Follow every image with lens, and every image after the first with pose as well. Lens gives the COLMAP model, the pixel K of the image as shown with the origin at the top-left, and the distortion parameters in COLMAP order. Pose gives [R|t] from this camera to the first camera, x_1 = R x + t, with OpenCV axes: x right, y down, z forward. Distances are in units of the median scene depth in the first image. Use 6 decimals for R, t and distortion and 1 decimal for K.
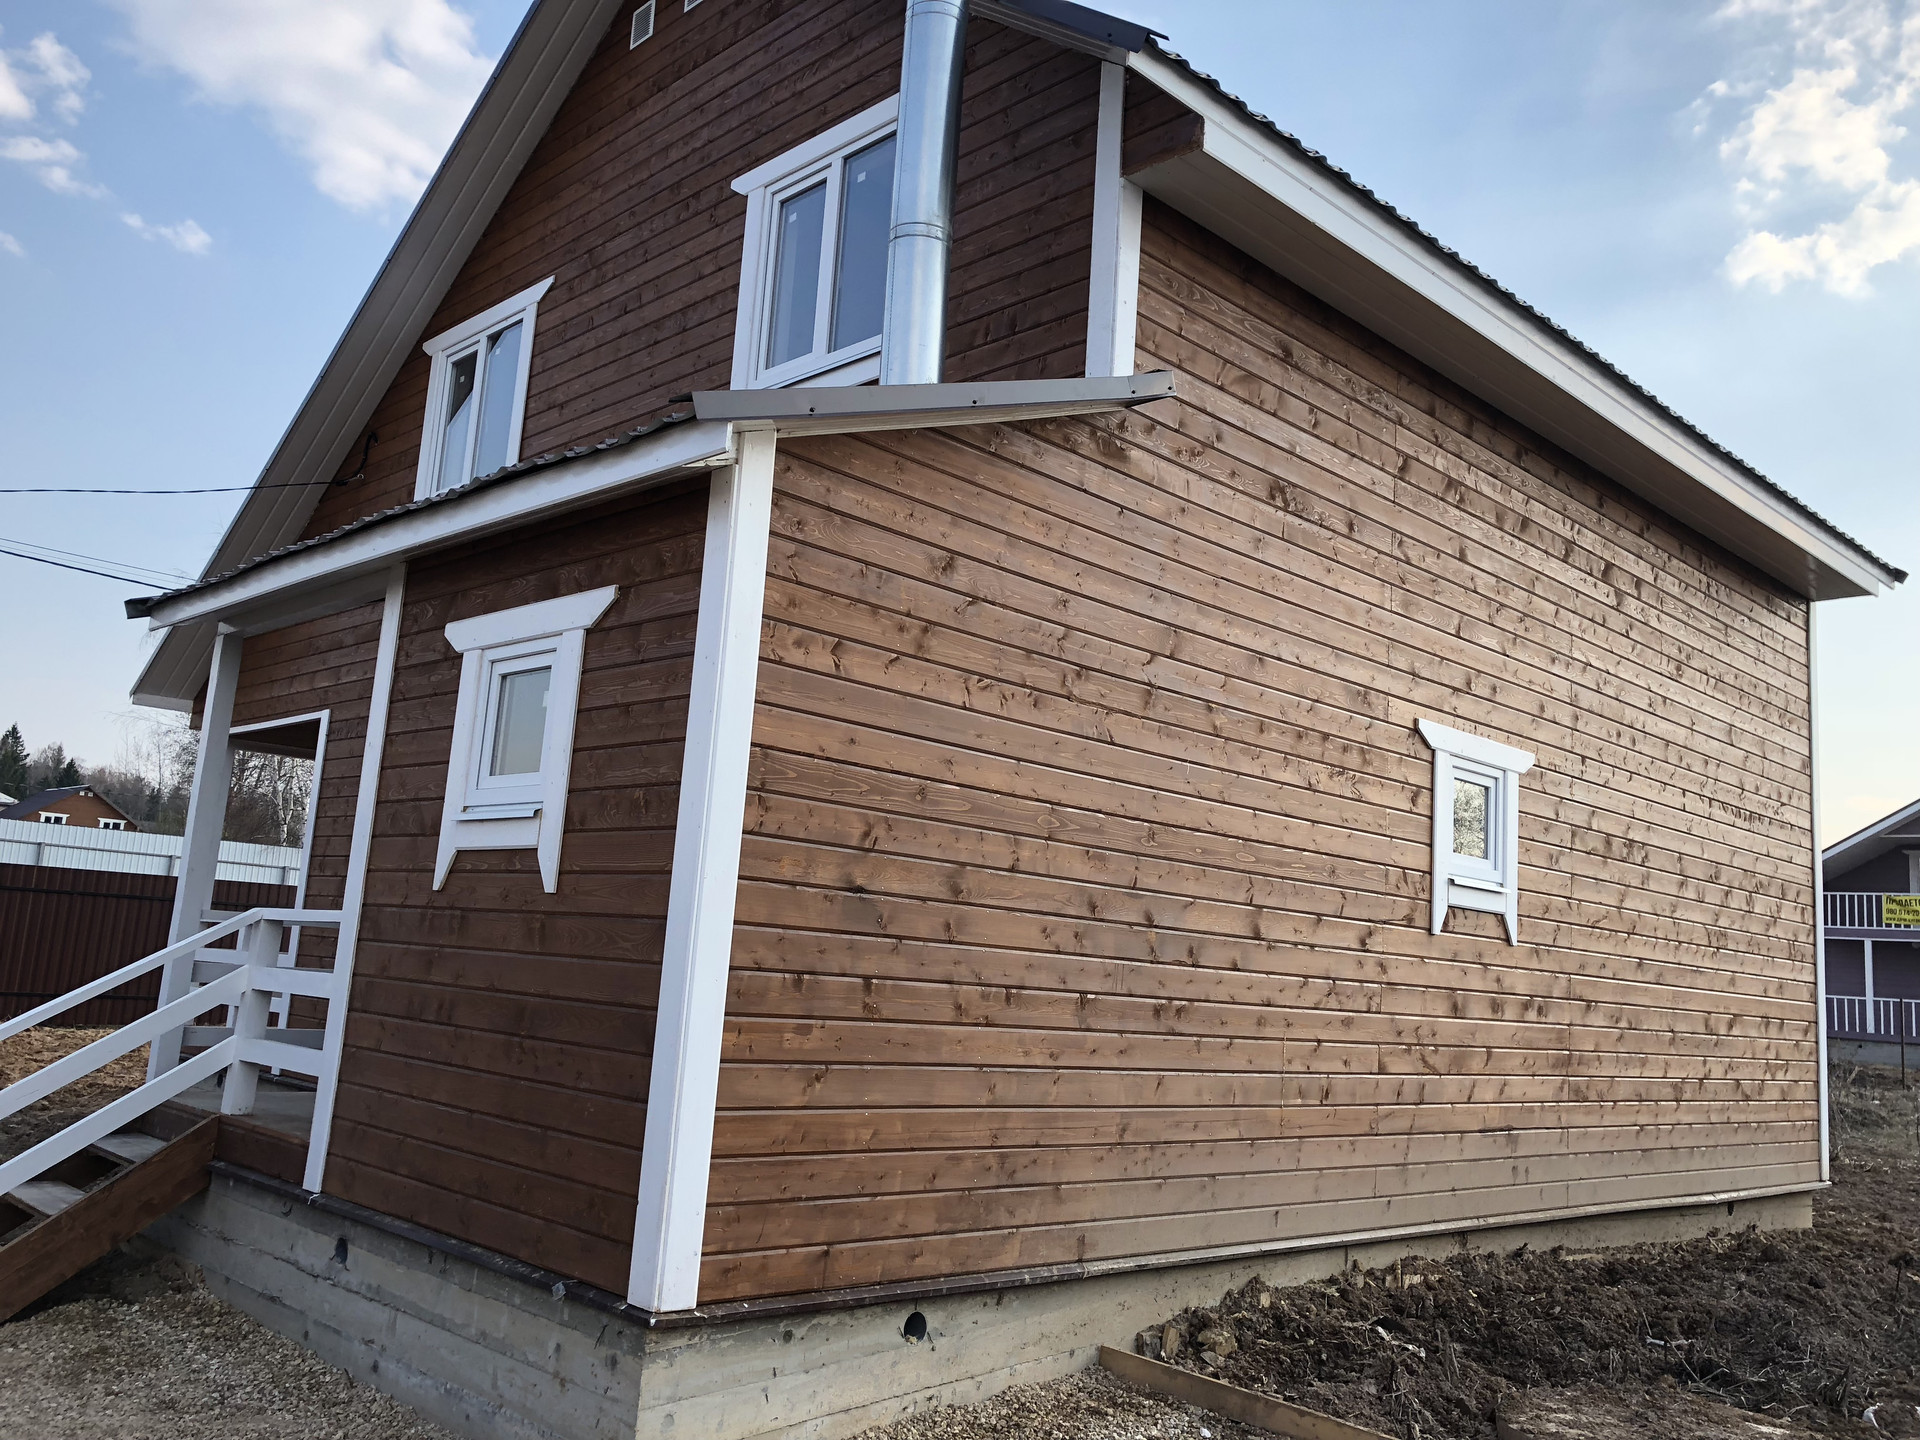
lens RADIAL K [[1579.6, 0, 960.2], [0, 1579.6, 716.3], [0, 0, 1]] dist [0.076801, -0.011839]
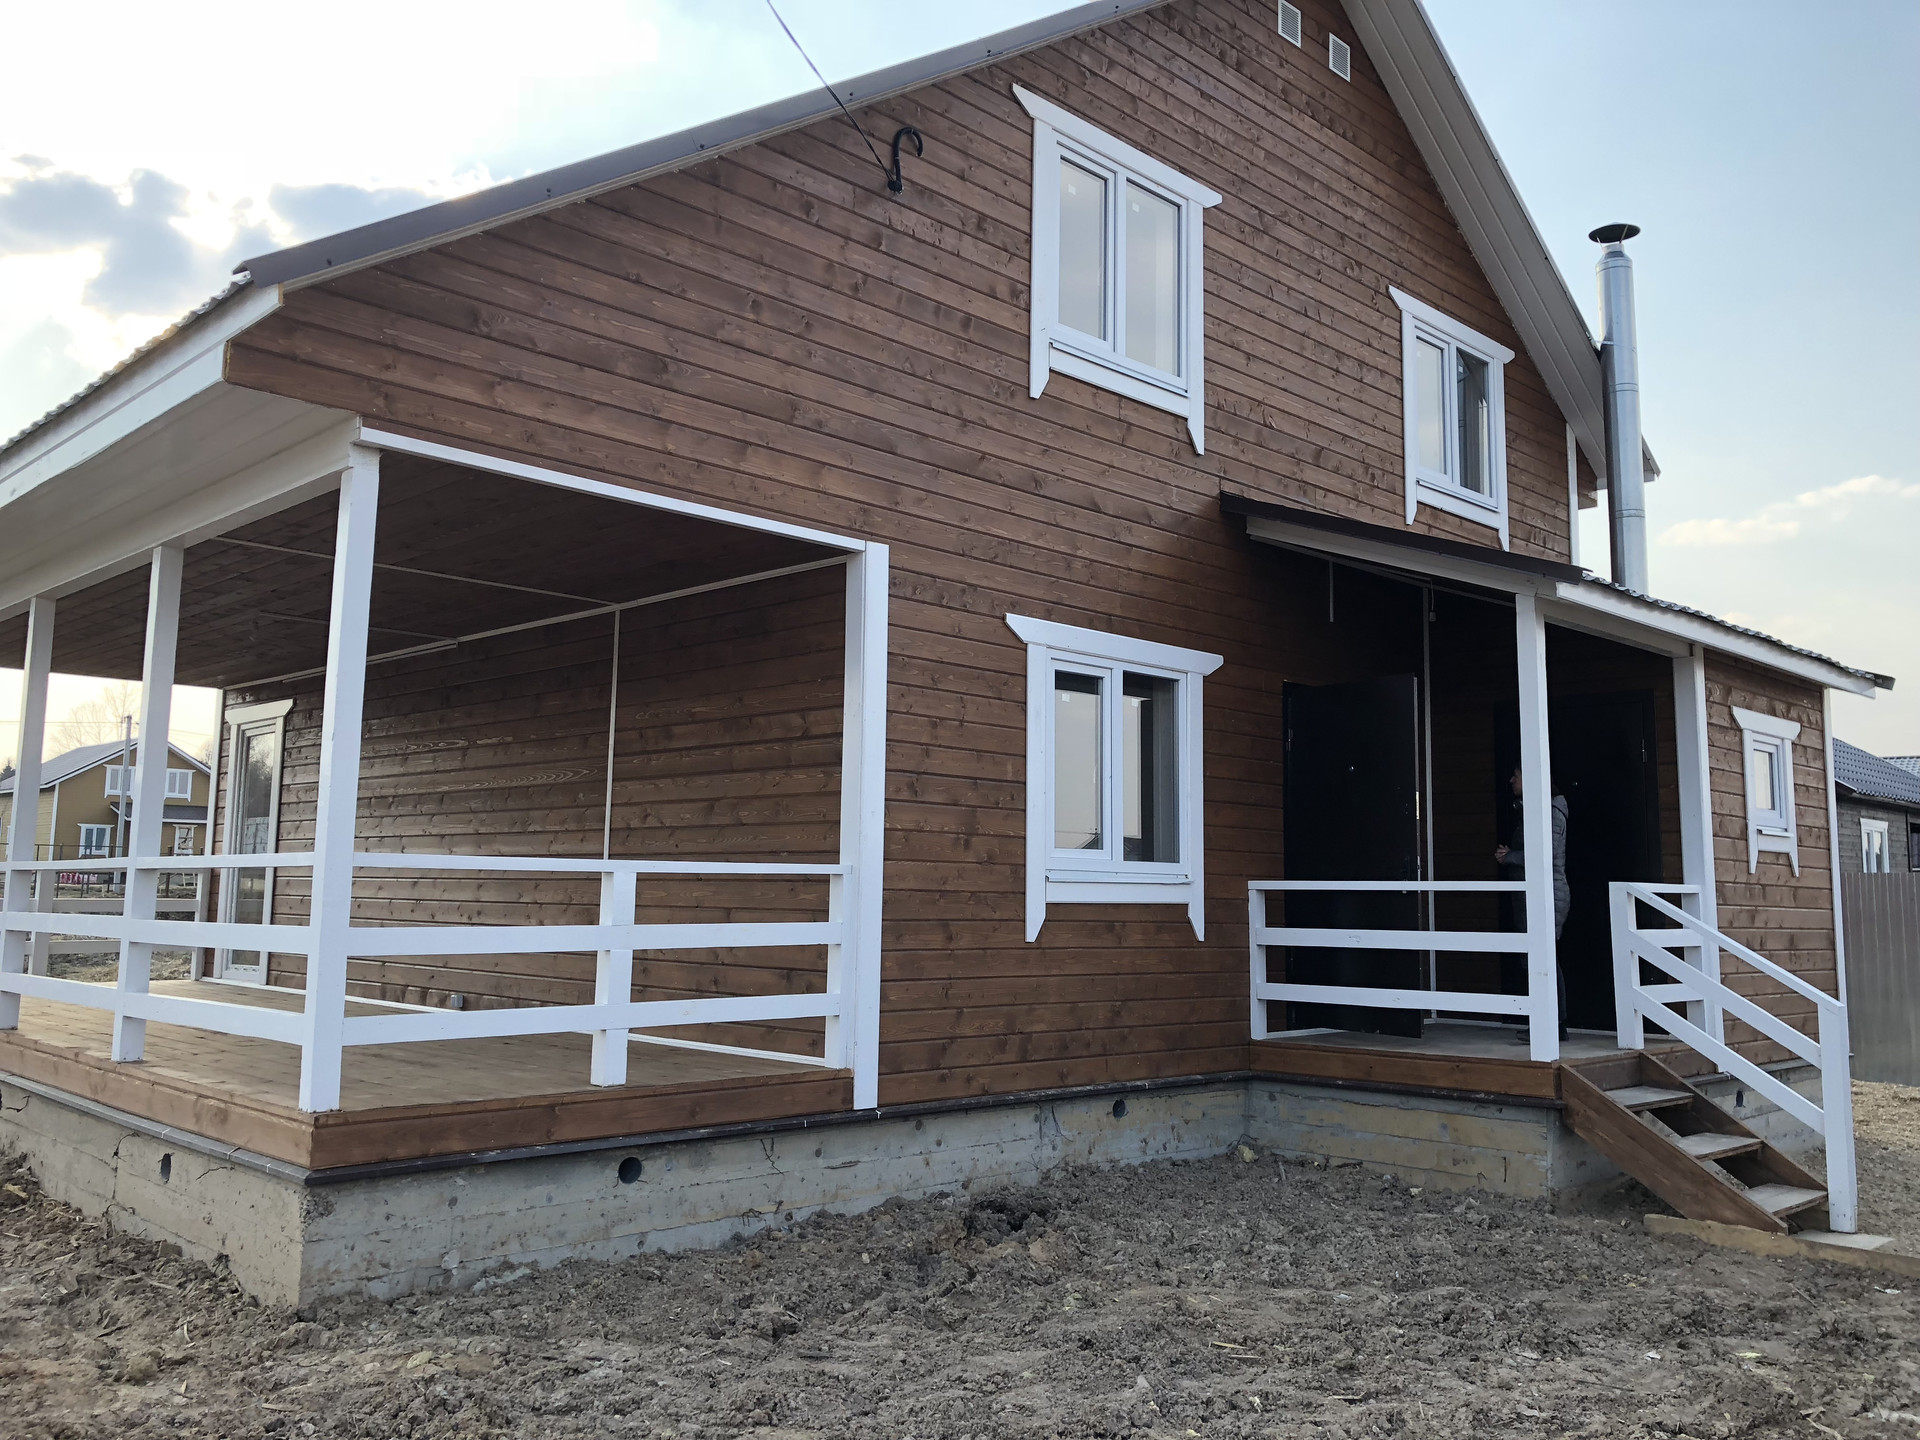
lens RADIAL K [[1579.6, 0, 964.4], [0, 1579.6, 714.2], [0, 0, 1]] dist [0.076801, -0.011839]
pose [[-0.013878, 0.043592, 0.998953, -1.368106], [-0.180209, 0.982581, -0.045381, 0.115764], [-0.983530, -0.180650, -0.005781, 1.257936]]
